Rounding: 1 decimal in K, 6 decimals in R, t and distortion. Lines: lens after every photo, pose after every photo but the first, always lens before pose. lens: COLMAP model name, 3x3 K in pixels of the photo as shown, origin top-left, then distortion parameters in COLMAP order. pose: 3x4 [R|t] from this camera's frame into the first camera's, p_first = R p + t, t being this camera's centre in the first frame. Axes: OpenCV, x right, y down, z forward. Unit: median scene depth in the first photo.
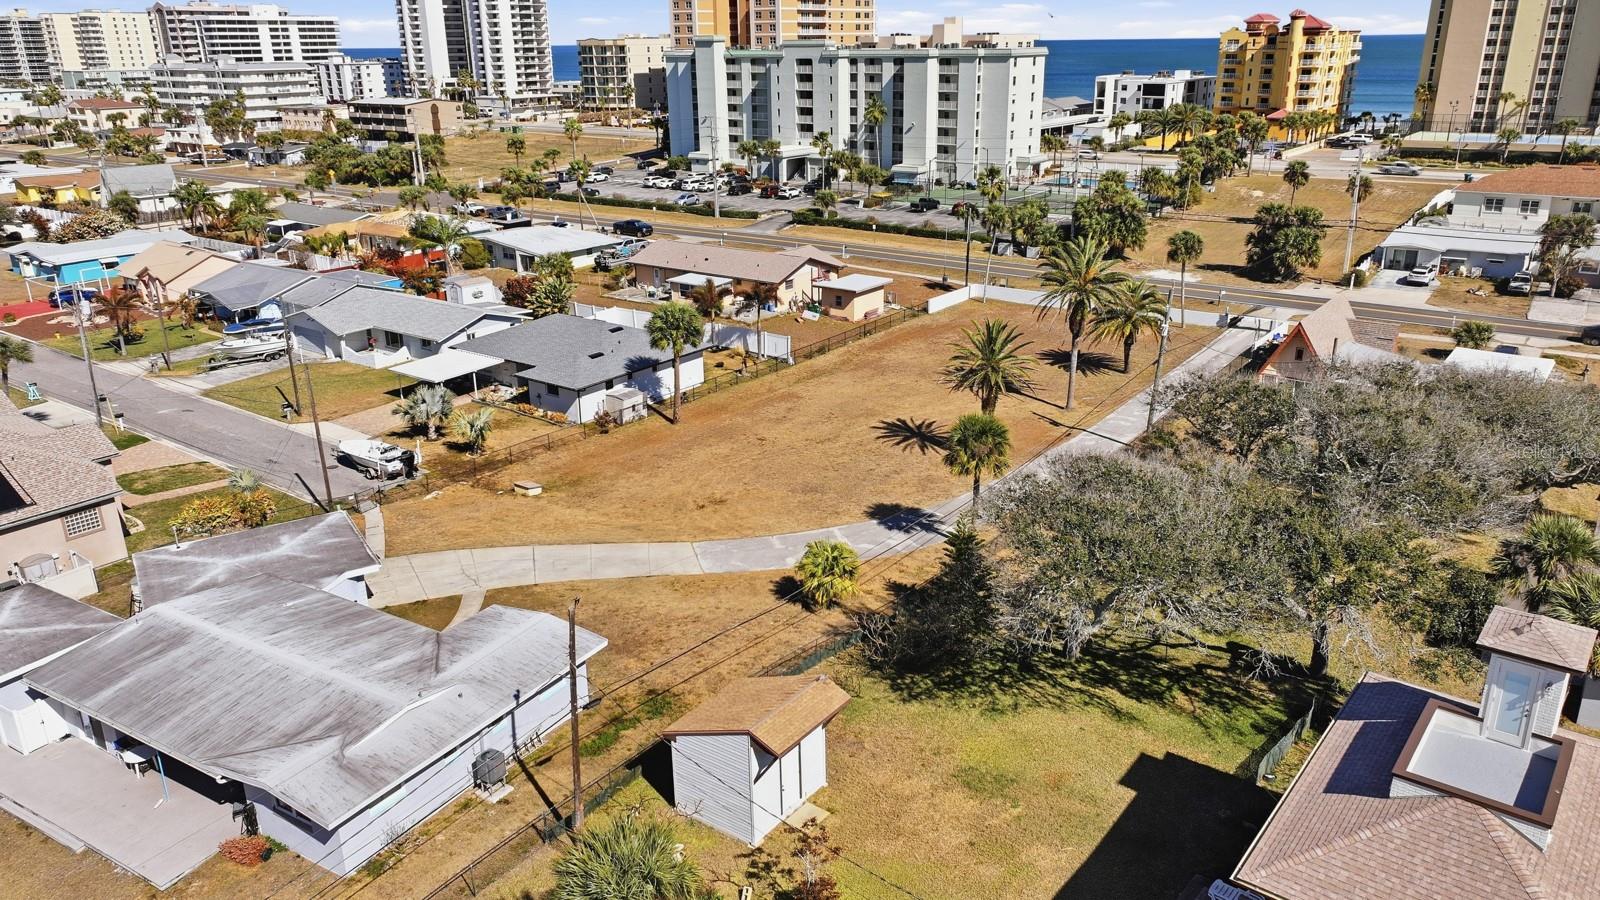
lens RADIAL K [[1144.9, 0, 810.8], [0, 1144.9, 446.0], [0, 0, 1]] dist [-0.000594, 0.017874]
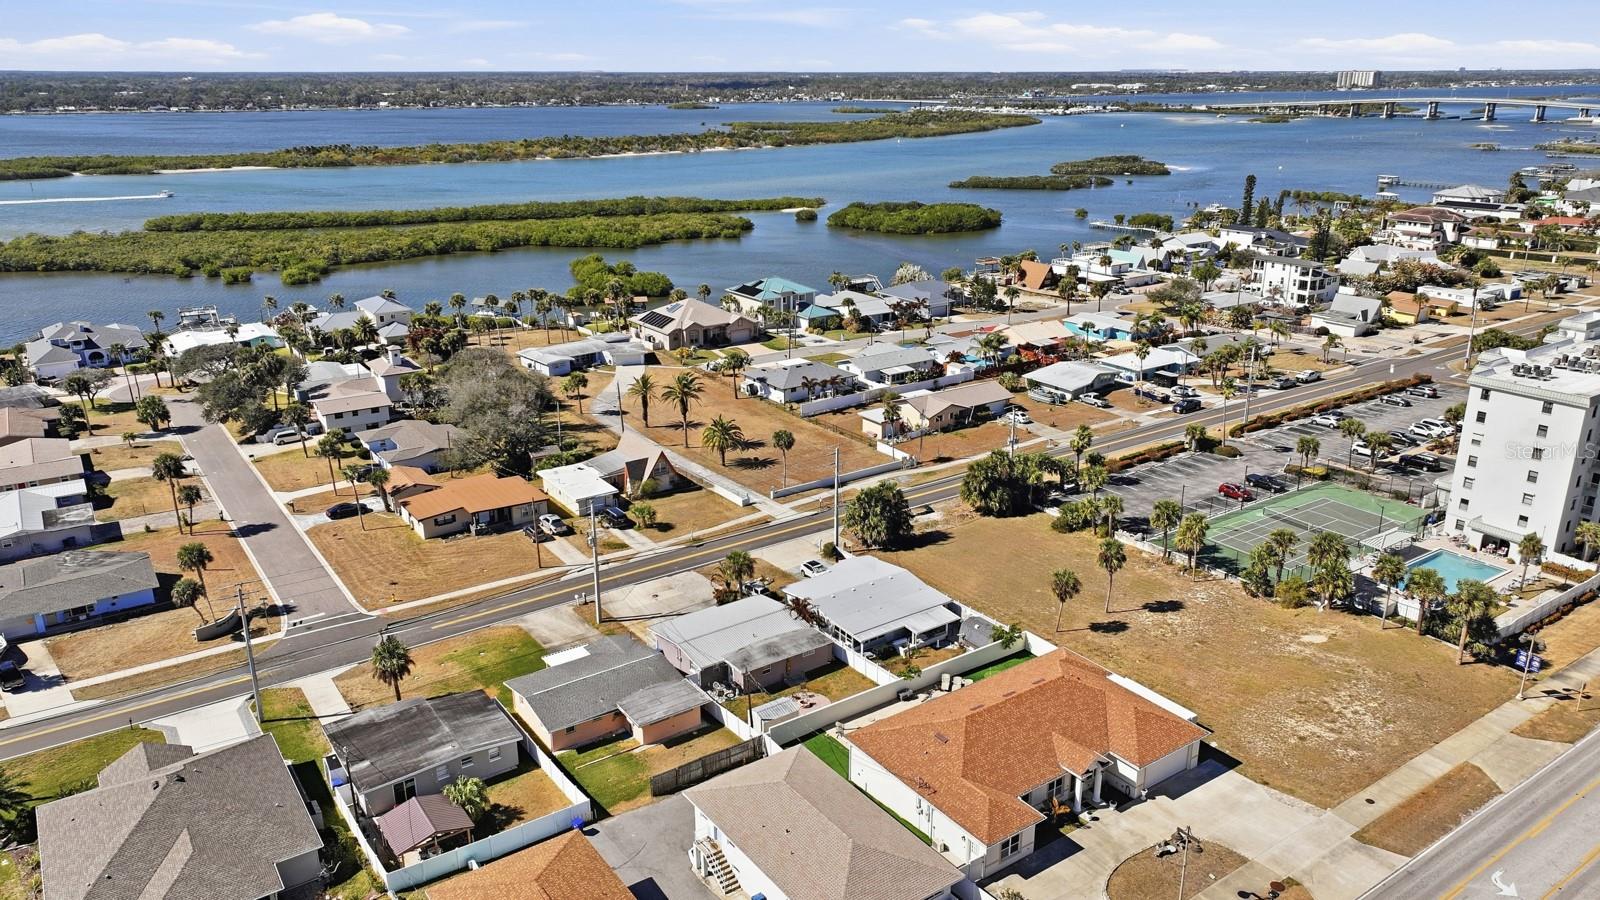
lens RADIAL K [[1144.9, 0, 810.8], [0, 1144.9, 446.0], [0, 0, 1]] dist [-0.000594, 0.017874]
pose [[-0.314096, 0.311806, -0.896728, 0.903557], [-0.313049, 0.857690, 0.407883, -0.428630], [0.896295, 0.408834, -0.171787, 0.676868]]
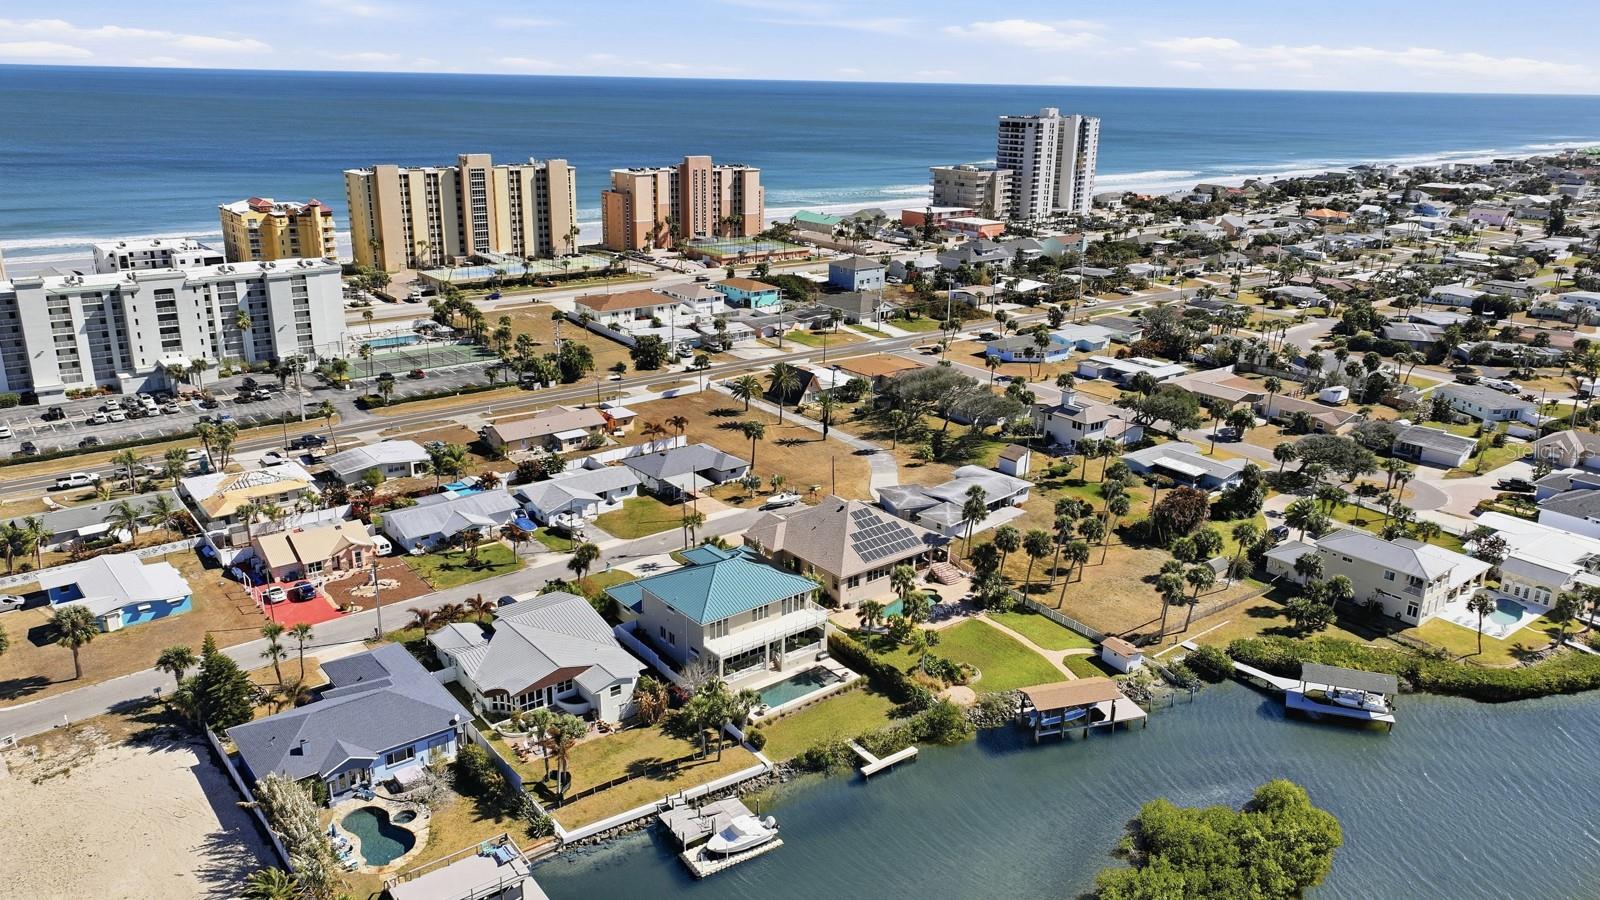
lens RADIAL K [[1144.9, 0, 810.8], [0, 1144.9, 446.0], [0, 0, 1]] dist [-0.000594, 0.017874]
pose [[0.243454, -0.280639, 0.928424, -0.988477], [0.302519, 0.931444, 0.202224, -0.220053], [-0.921527, 0.231634, 0.311663, 0.038537]]
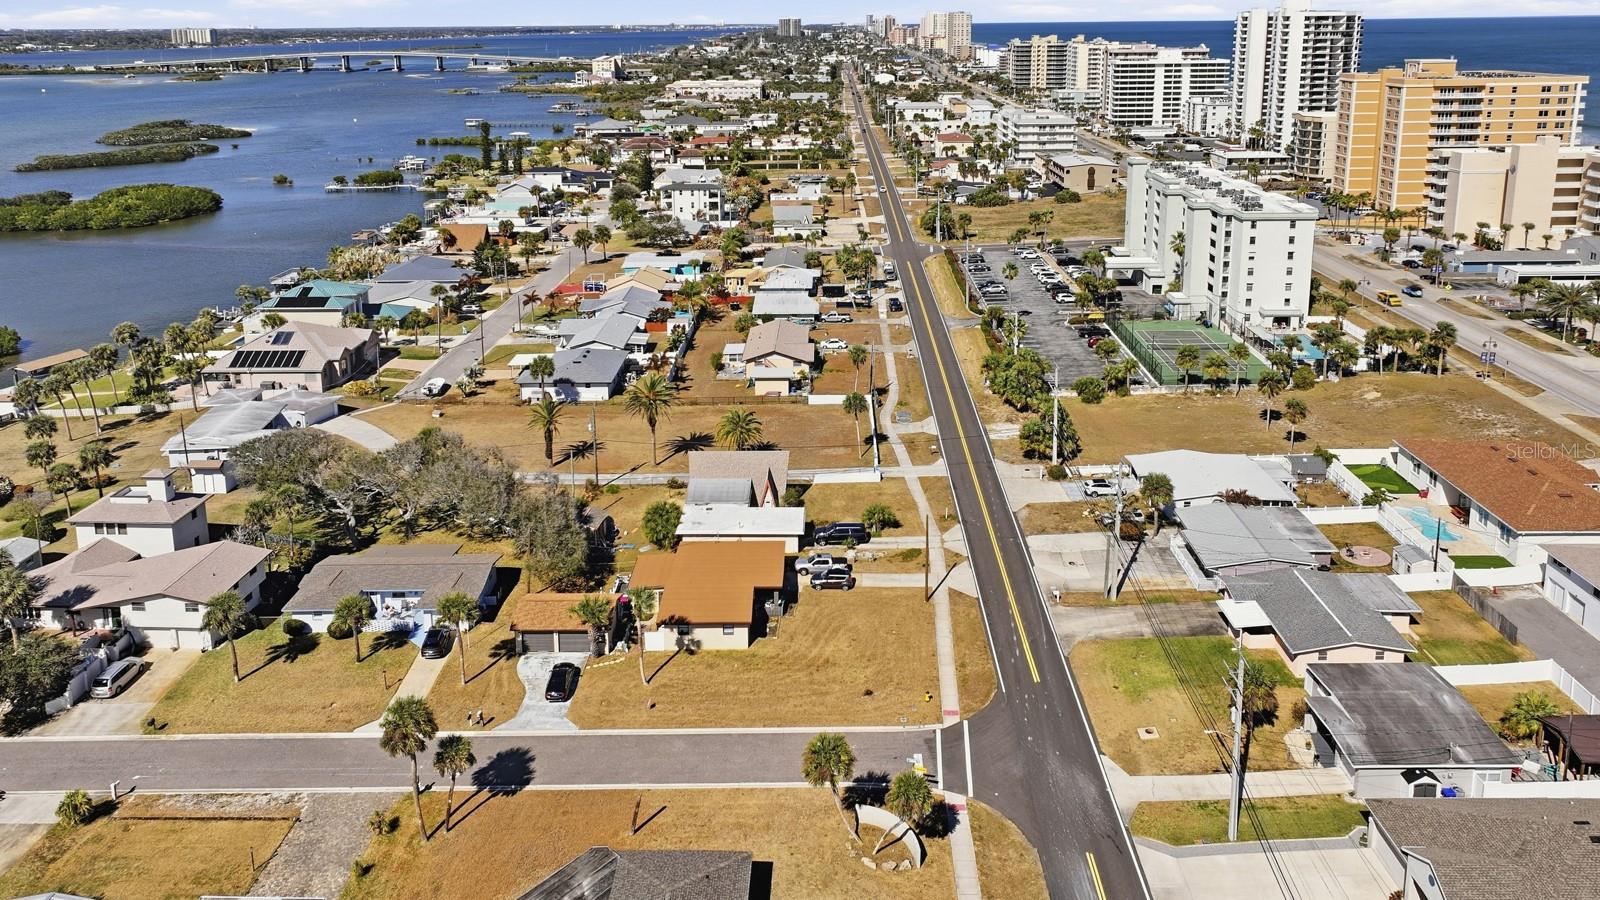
lens RADIAL K [[1182.4, 0, 820.5], [0, 1182.4, 263.1], [0, 0, 1]] dist [0.015077, 0.002187]
pose [[0.590681, 0.171471, -0.788476, 0.751361], [-0.271126, 0.962524, 0.006209, -0.176433], [0.759992, 0.210109, 0.615034, 0.001512]]
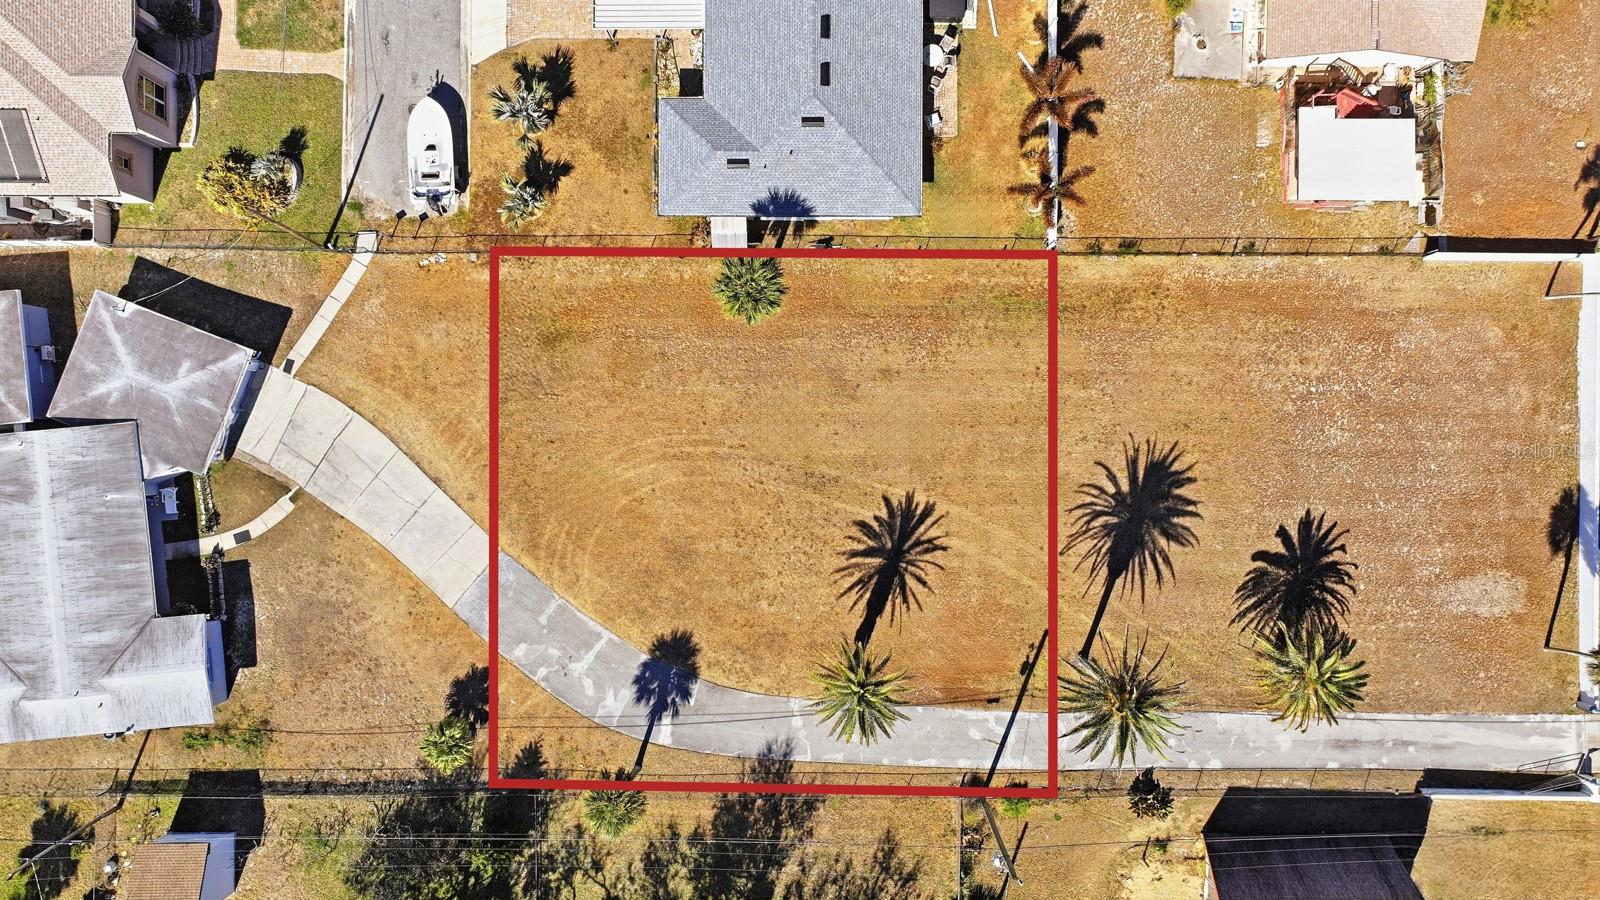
lens RADIAL K [[1144.9, 0, 810.8], [0, 1144.9, 446.0], [0, 0, 1]] dist [-0.000594, 0.017874]
pose [[0.586948, 0.809488, 0.014859, -0.008877], [-0.277120, 0.183624, 0.943126, -0.325109], [0.760721, -0.557684, 0.332103, 0.286187]]
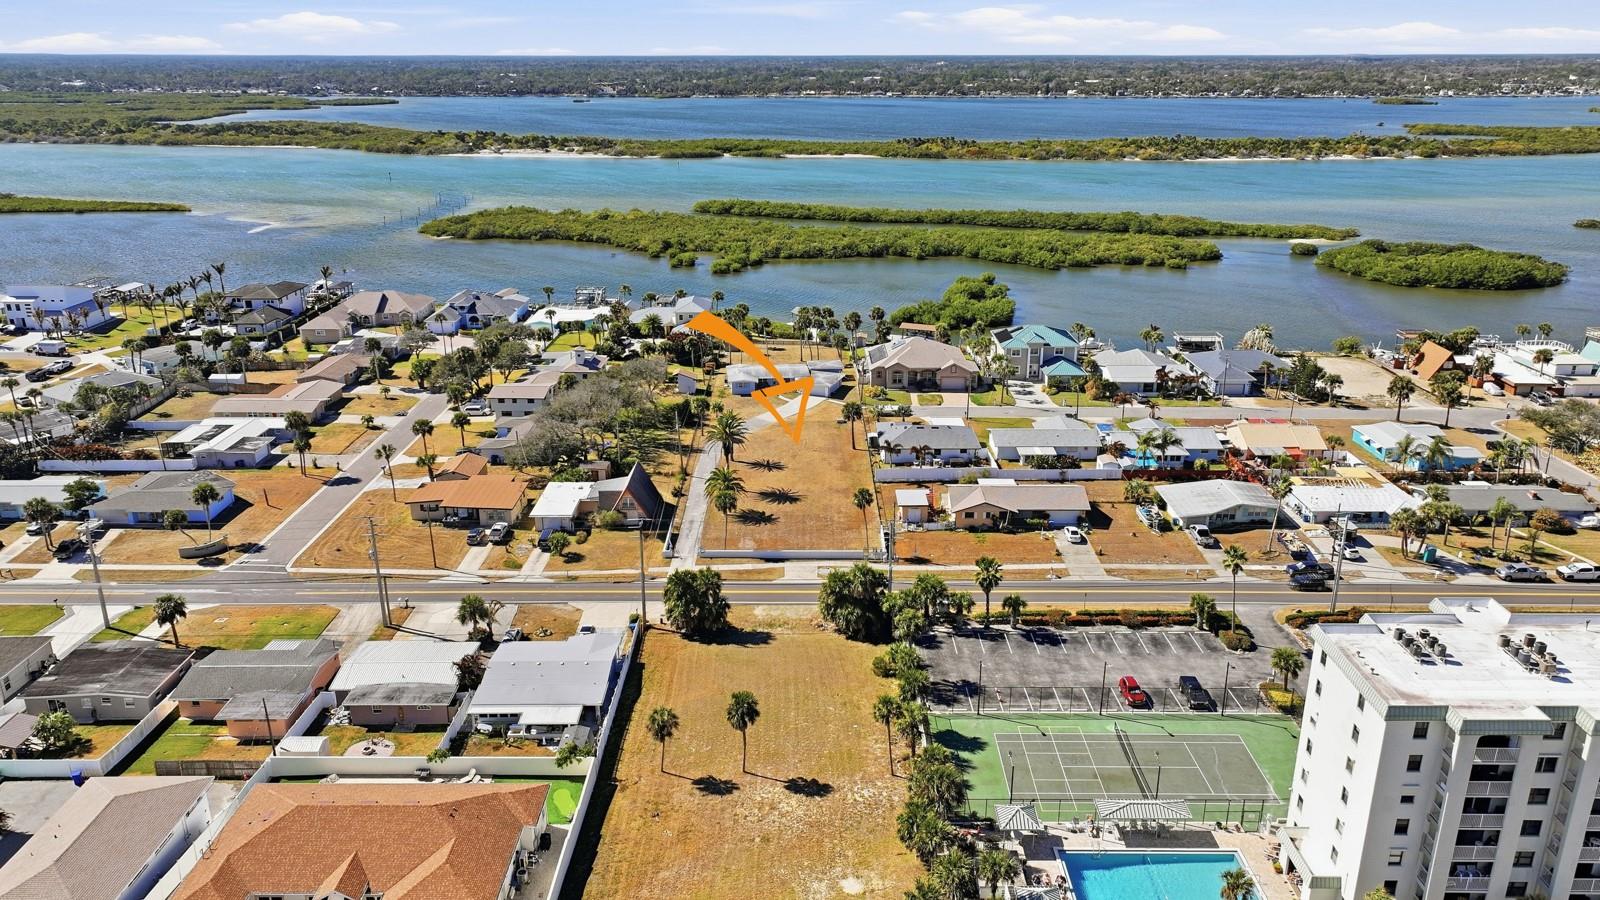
lens RADIAL K [[1160.2, 0, 804.2], [0, 1160.2, 447.7], [0, 0, 1]] dist [0.004381, 0.008420]
pose [[-0.805682, 0.206410, -0.555221, 0.572825], [-0.186659, 0.801100, 0.568680, -0.600125], [0.562169, 0.561813, -0.606904, 1.026624]]
